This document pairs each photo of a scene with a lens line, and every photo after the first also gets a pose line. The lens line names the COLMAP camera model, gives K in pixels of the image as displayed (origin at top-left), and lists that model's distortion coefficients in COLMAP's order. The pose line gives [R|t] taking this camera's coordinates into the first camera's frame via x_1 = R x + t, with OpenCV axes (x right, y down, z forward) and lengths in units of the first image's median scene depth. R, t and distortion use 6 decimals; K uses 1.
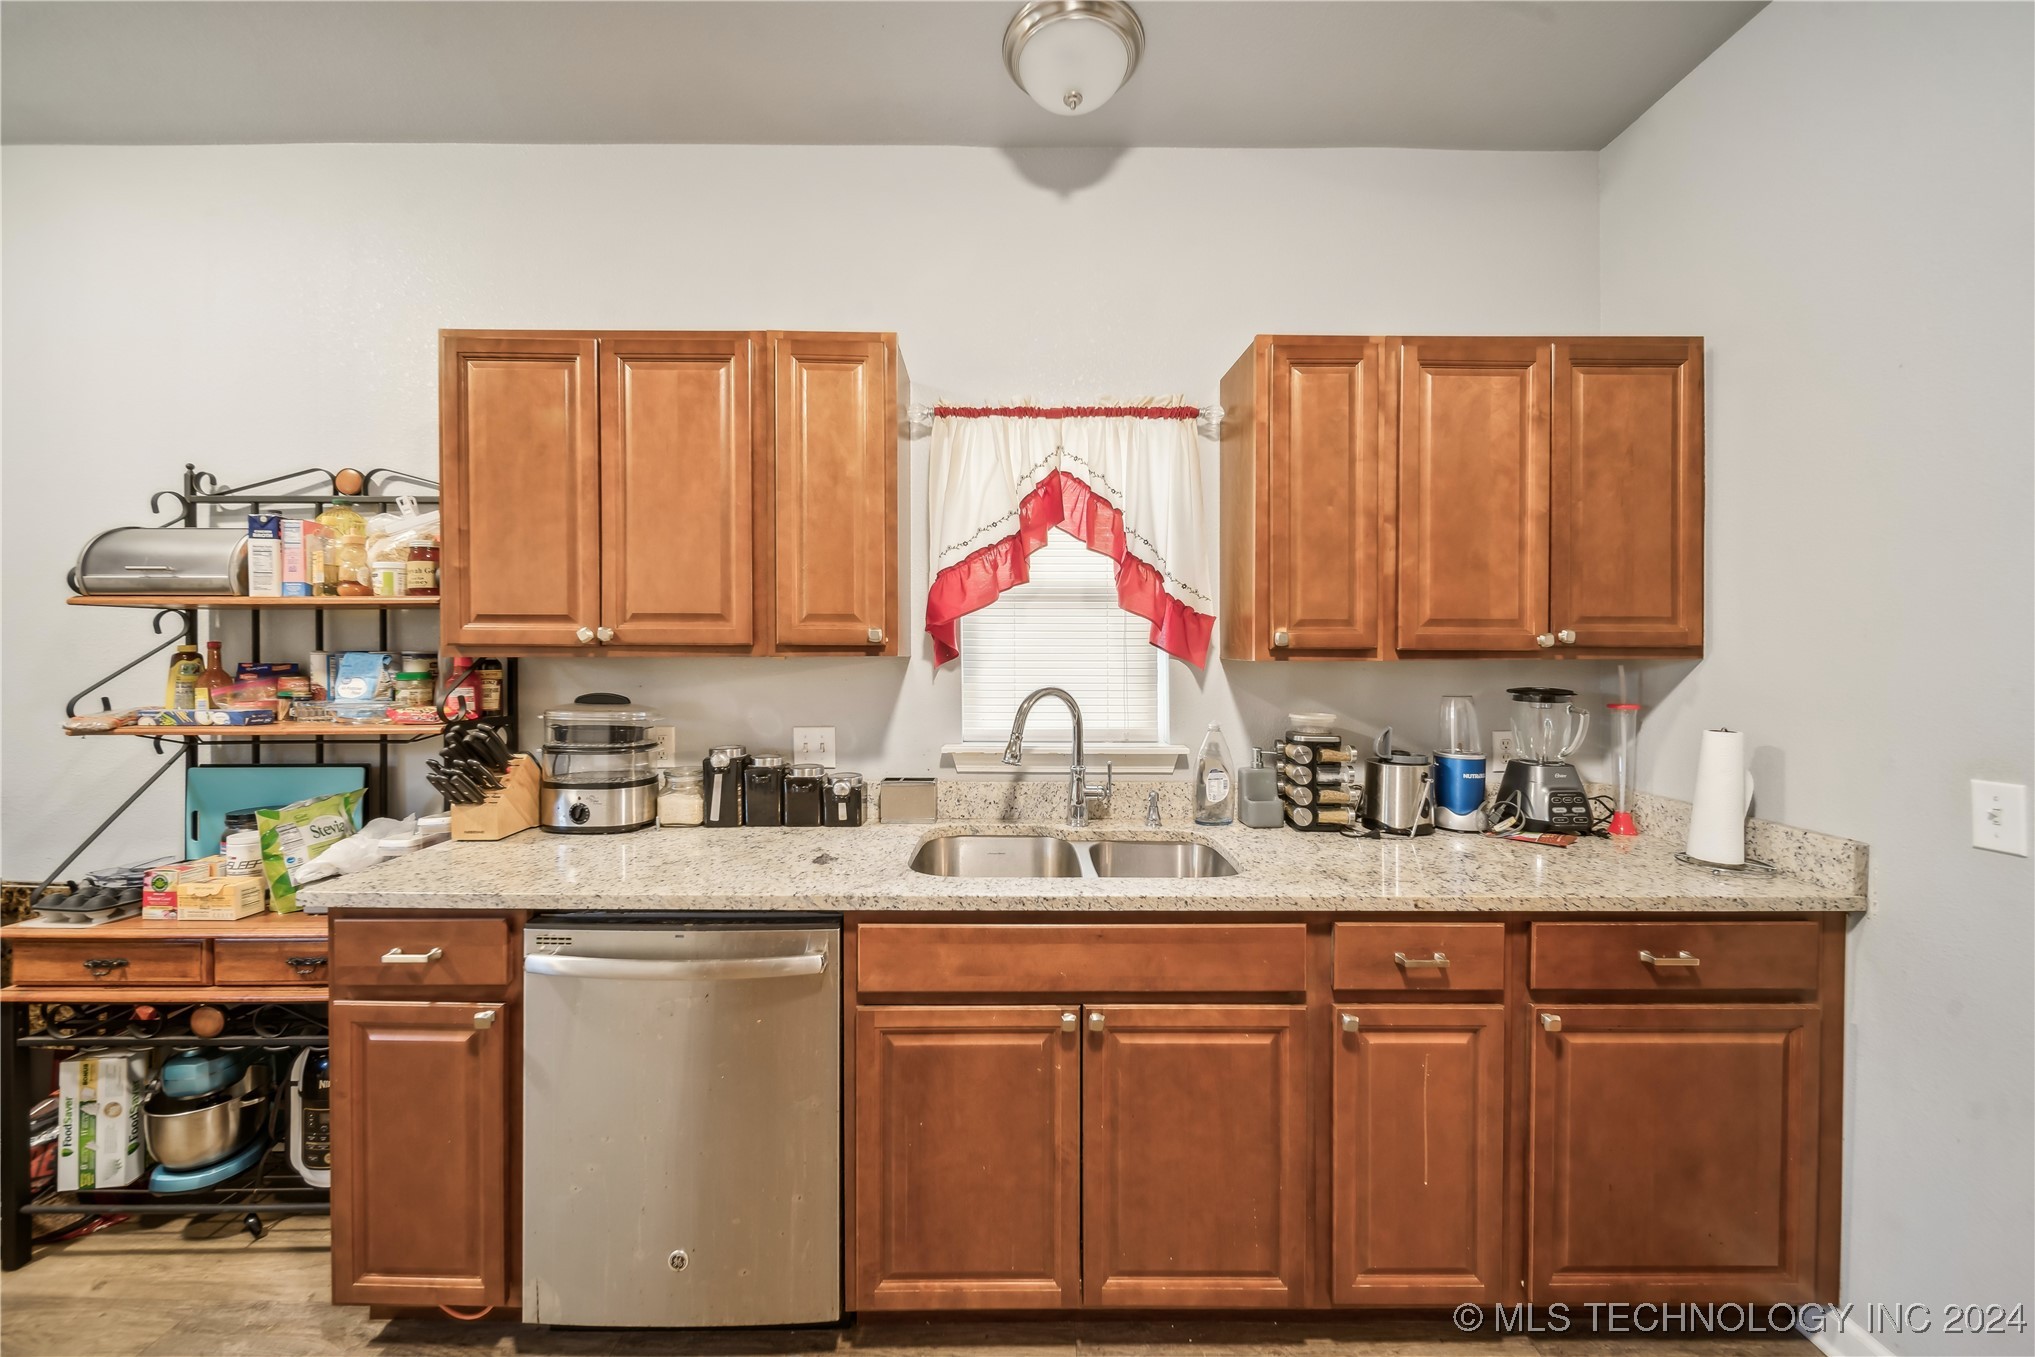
lens RADIAL K [[735.4, 0, 1015.0], [0, 735.4, 654.3], [0, 0, 1]] dist [-0.000778, -0.000513]
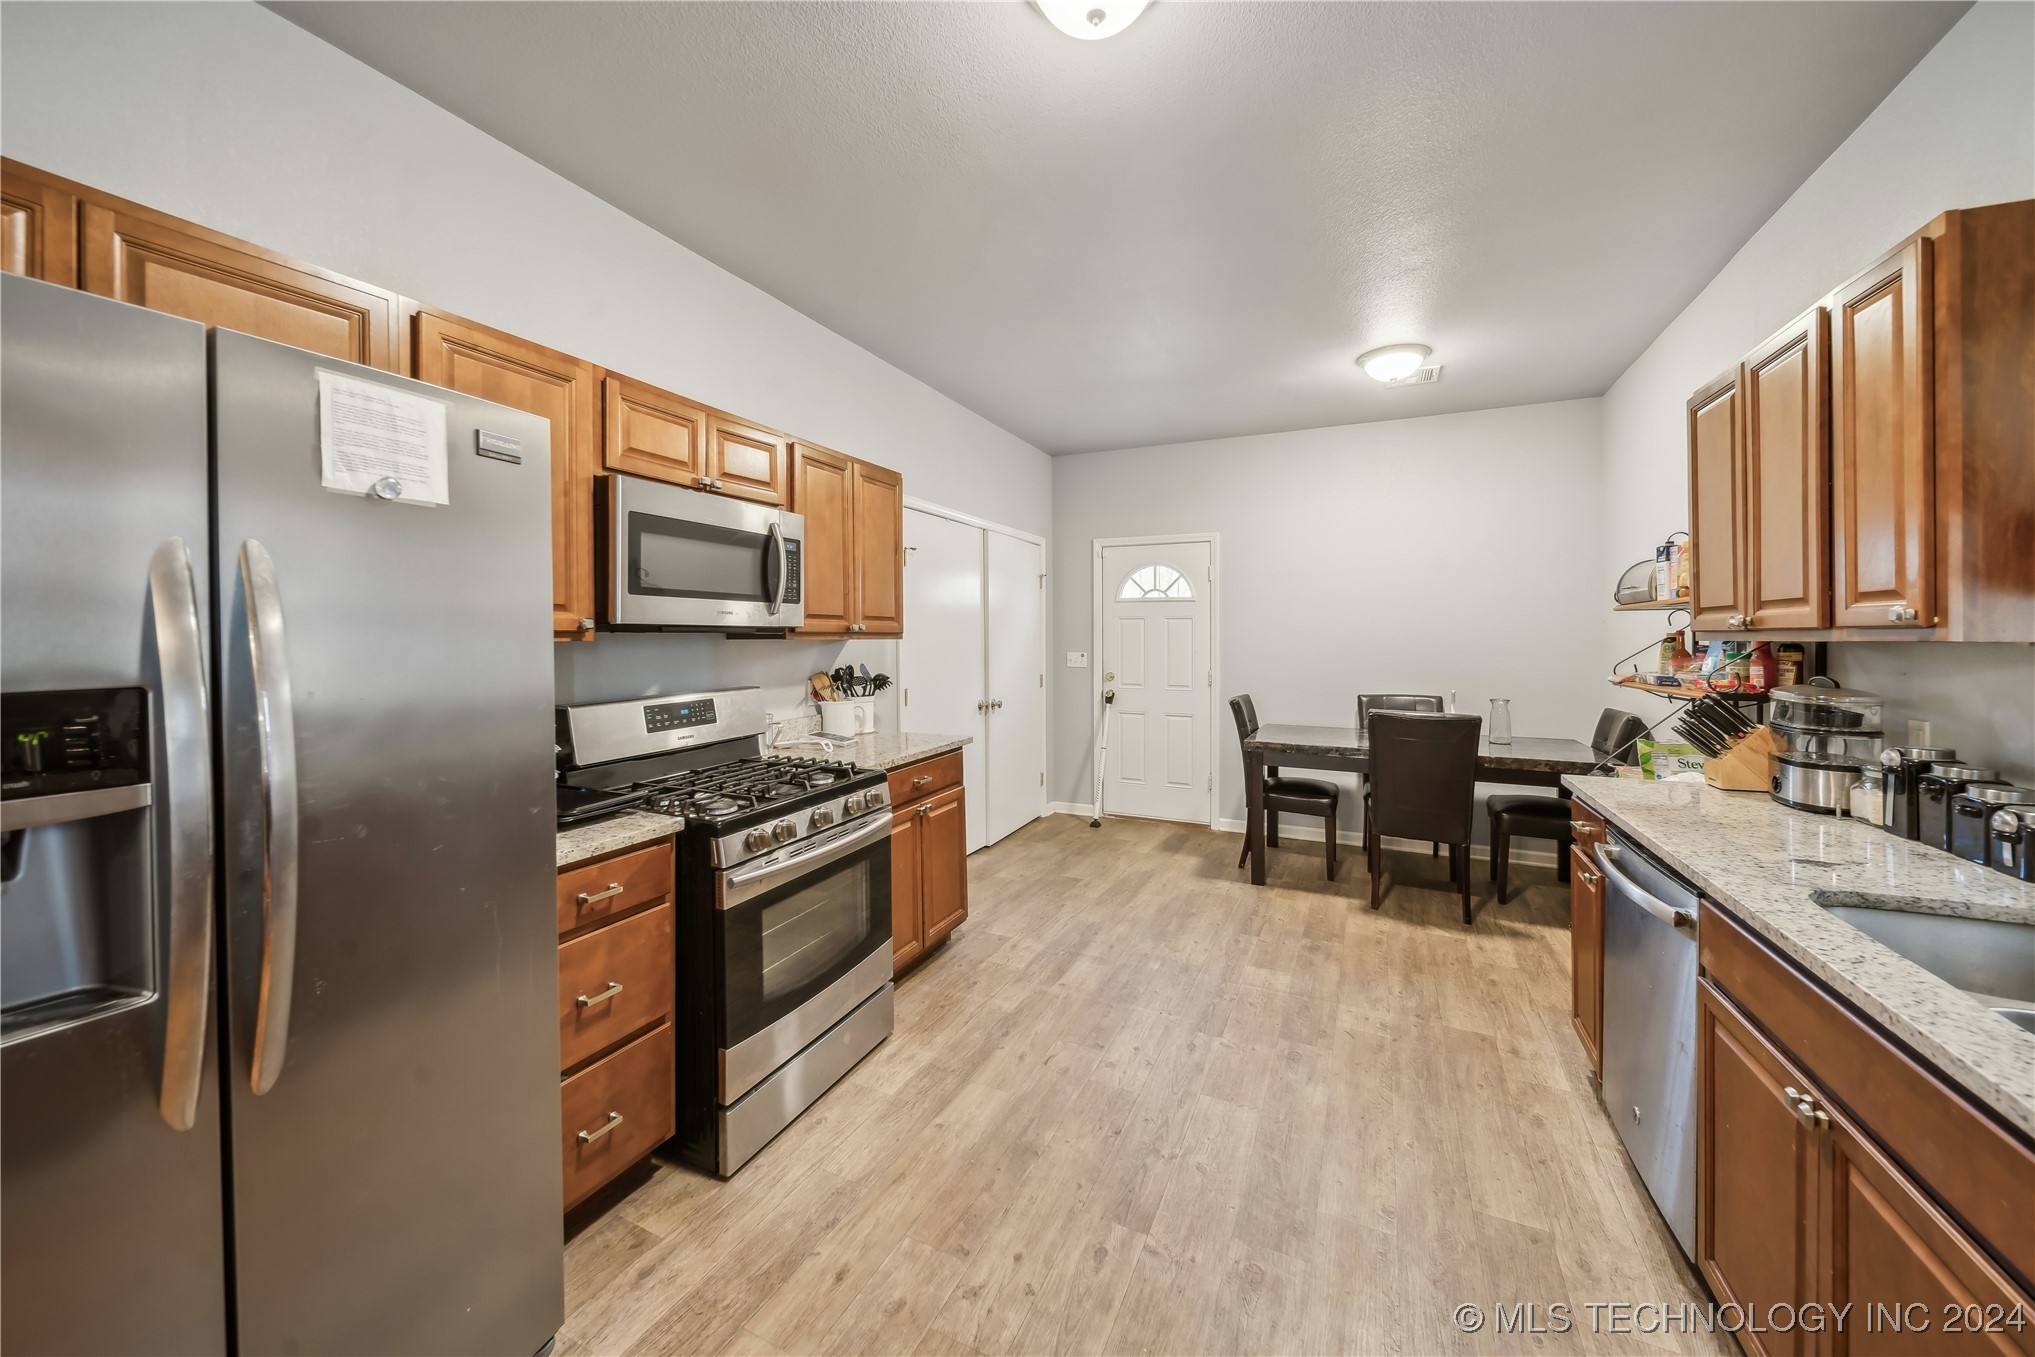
lens RADIAL K [[749.9, 0, 1014.2], [0, 749.9, 634.1], [0, 0, 1]] dist [0.000718, 0.000007]
pose [[-0.433077, -0.005202, -0.901342, 0.903678], [-0.003243, 0.999986, -0.004213, 0.001398], [0.901351, 0.001098, -0.433088, 0.451757]]
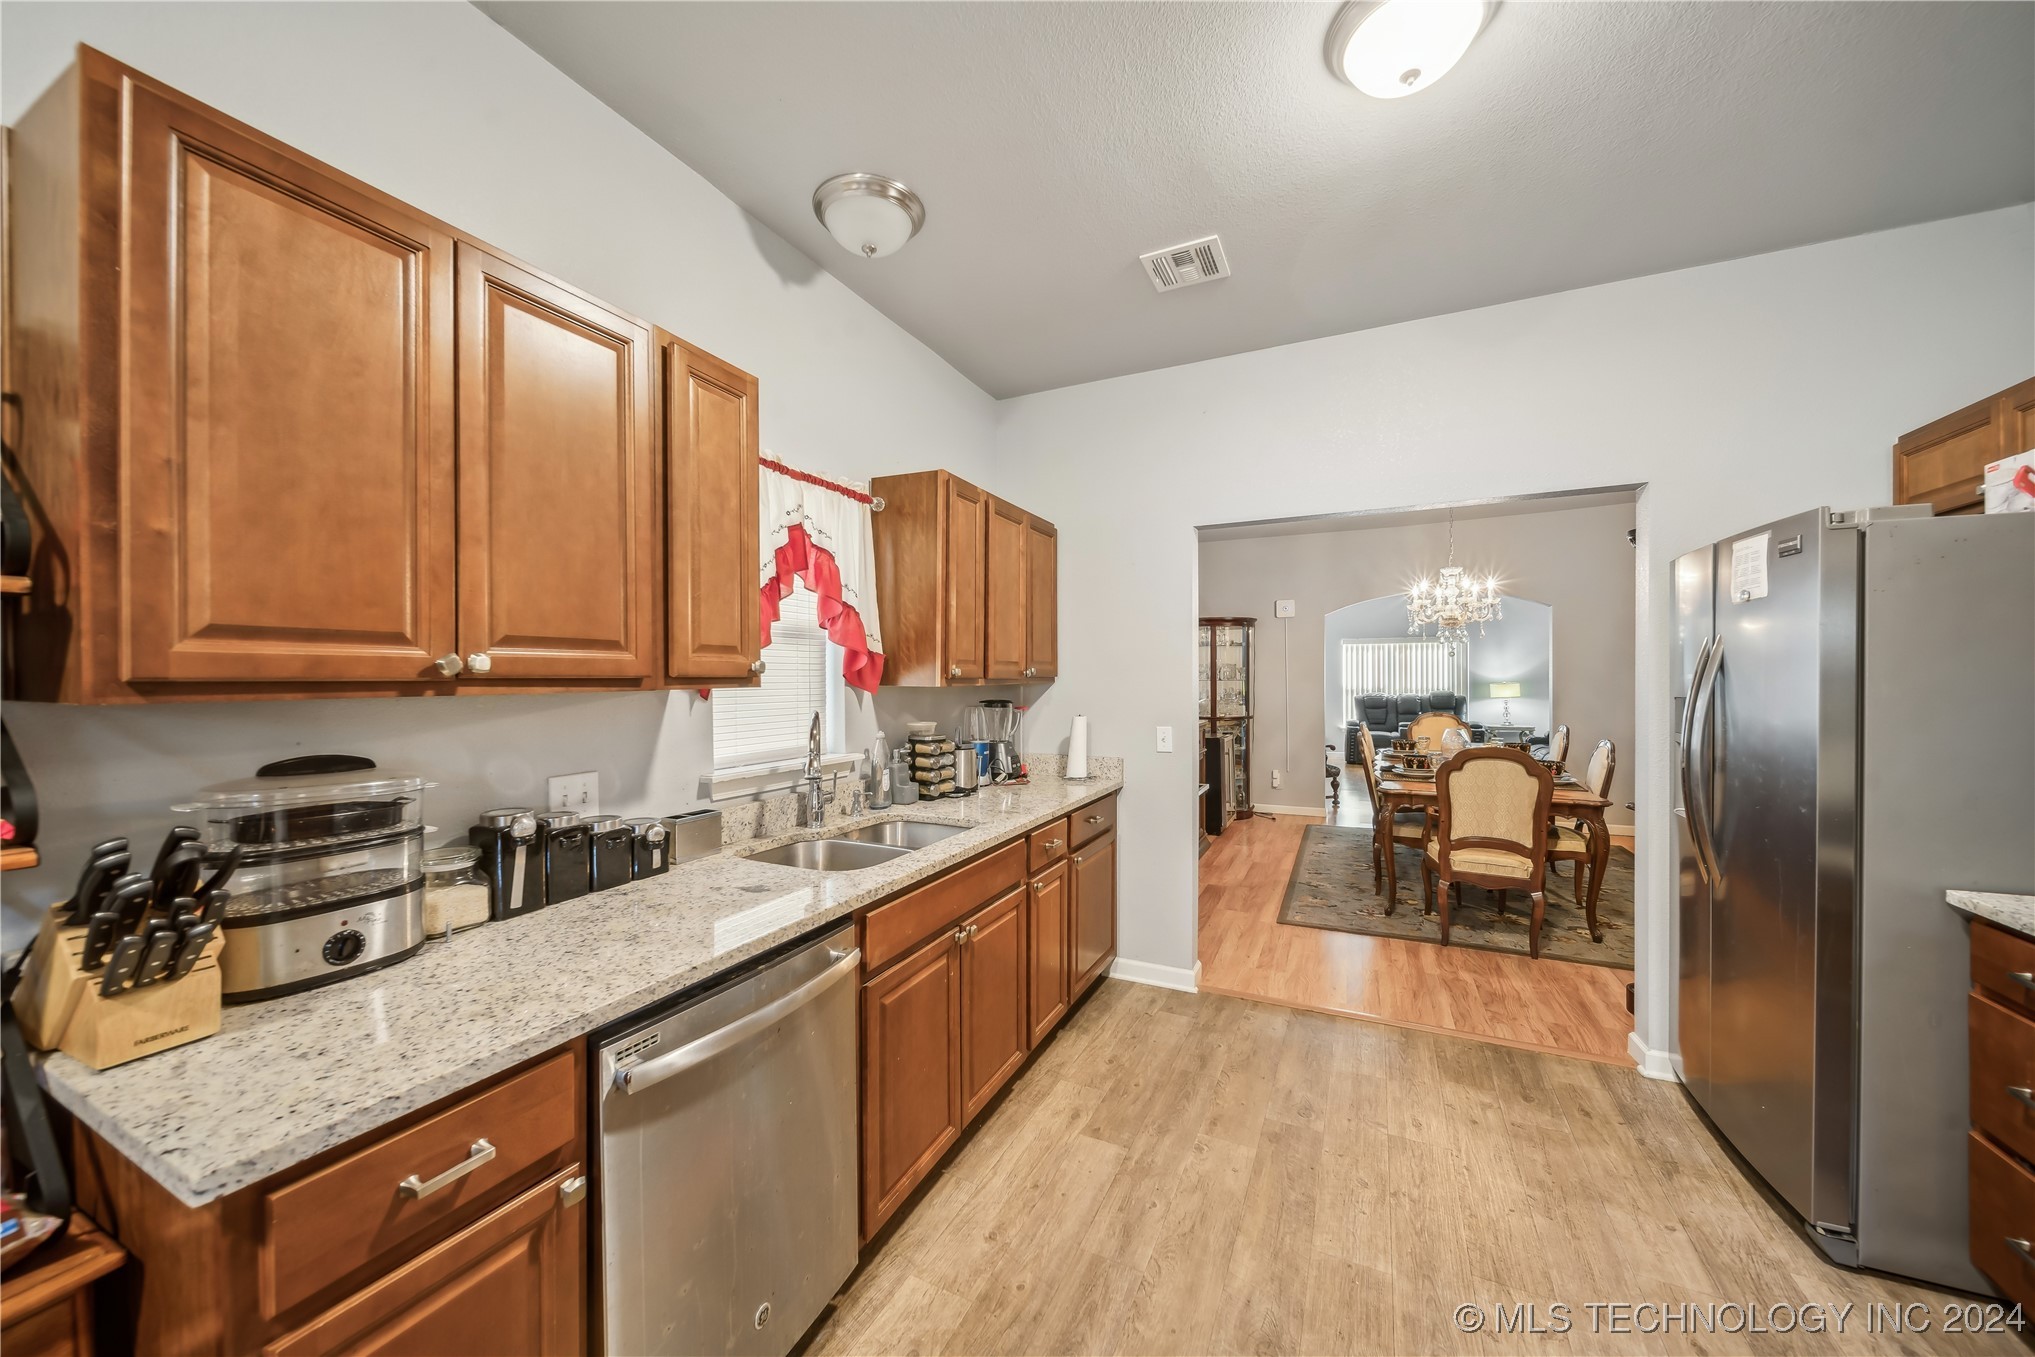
lens RADIAL K [[721.9, 0, 1012.4], [0, 721.9, 675.7], [0, 0, 1]] dist [-0.000698, -0.000126]
pose [[0.440890, -0.002077, 0.897559, -0.881717], [0.004508, 0.999990, 0.000100, -0.012485], [-0.897550, 0.004002, 0.440895, 0.213497]]
